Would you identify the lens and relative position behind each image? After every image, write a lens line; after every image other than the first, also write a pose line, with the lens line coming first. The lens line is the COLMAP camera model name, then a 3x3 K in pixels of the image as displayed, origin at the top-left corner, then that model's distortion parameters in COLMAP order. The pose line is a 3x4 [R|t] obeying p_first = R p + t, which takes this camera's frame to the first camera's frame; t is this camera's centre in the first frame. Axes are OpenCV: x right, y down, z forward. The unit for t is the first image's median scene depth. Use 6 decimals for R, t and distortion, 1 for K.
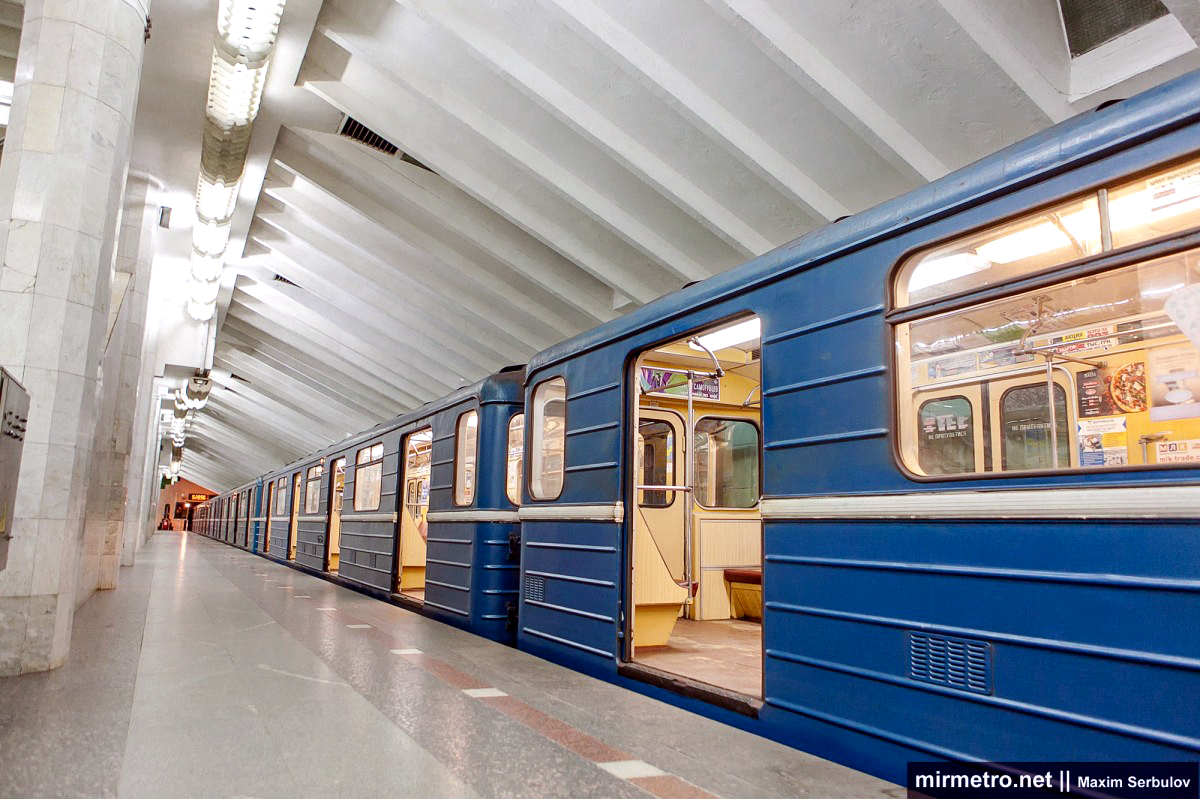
lens RADIAL K [[813.5, 0, 602.3], [0, 813.5, 401.6], [0, 0, 1]] dist [-0.053297, 0.026985]
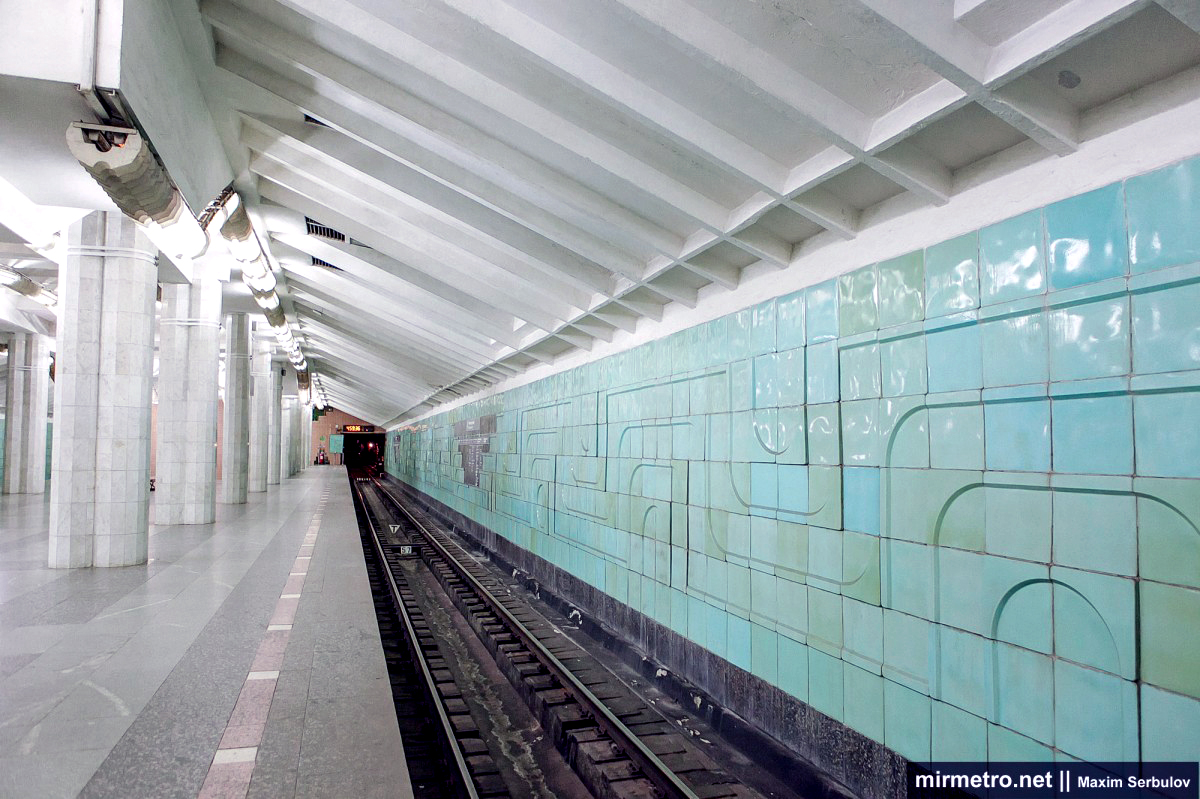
lens RADIAL K [[813.5, 0, 602.3], [0, 813.5, 401.6], [0, 0, 1]] dist [-0.053297, 0.026985]
pose [[0.982420, -0.031943, -0.183929, -0.102010], [0.050389, 0.994057, 0.096502, 0.027539], [0.179753, -0.104073, 0.978191, 0.300086]]
